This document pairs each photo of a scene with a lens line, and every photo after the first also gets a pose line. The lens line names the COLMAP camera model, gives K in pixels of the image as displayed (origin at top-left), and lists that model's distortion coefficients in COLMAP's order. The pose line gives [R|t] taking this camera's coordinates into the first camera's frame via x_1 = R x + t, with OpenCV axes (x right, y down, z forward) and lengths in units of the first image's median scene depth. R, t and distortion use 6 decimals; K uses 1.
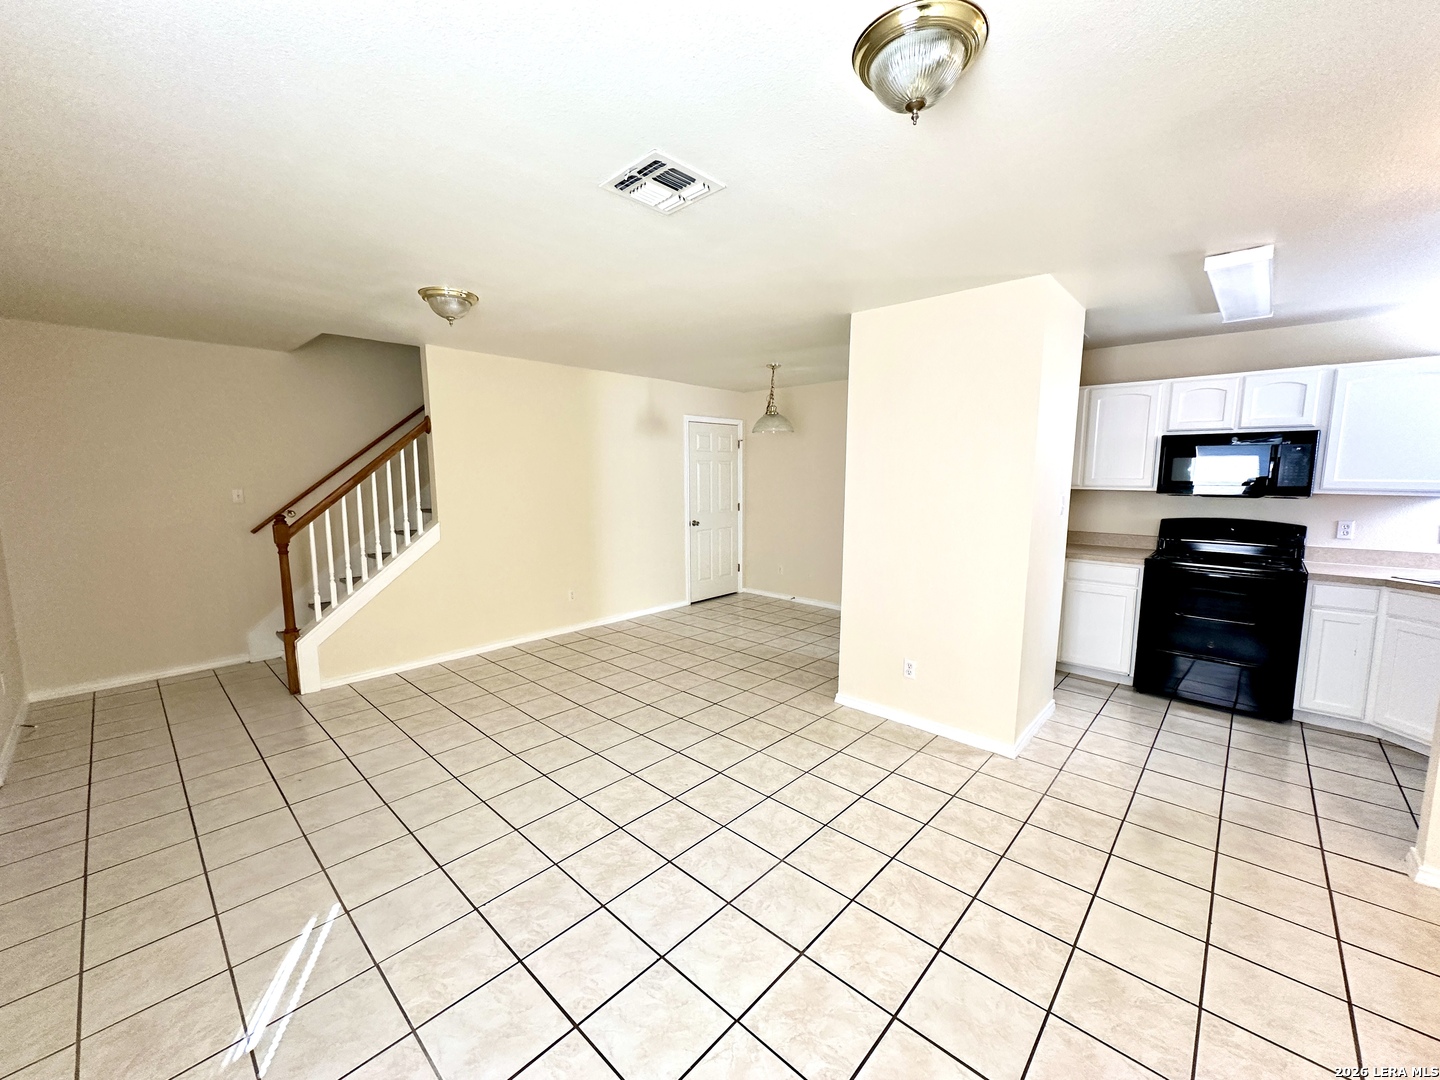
lens RADIAL K [[574.7, 0, 720.7], [0, 574.7, 543.2], [0, 0, 1]] dist [0.001499, -0.000214]
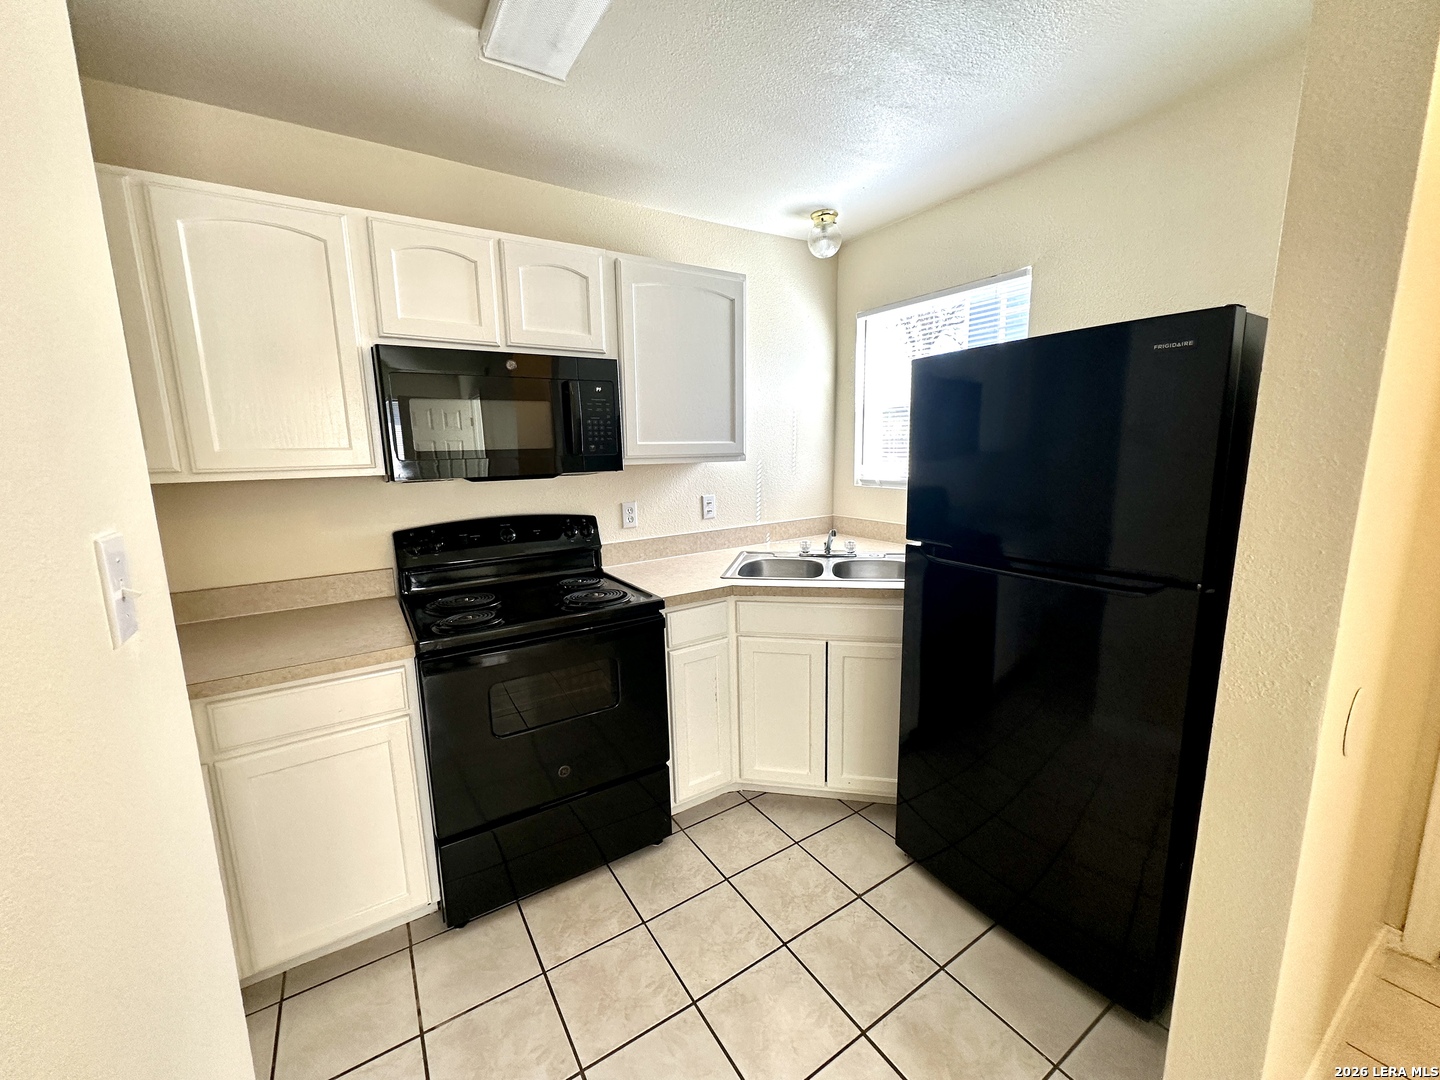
lens RADIAL K [[574.7, 0, 723.2], [0, 574.7, 542.0], [0, 0, 1]] dist [0.001499, -0.000214]
pose [[0.240204, -0.171131, 0.955519, 0.392211], [0.137369, 0.980424, 0.141059, -0.067342], [-0.960953, 0.097376, 0.259010, 0.645346]]
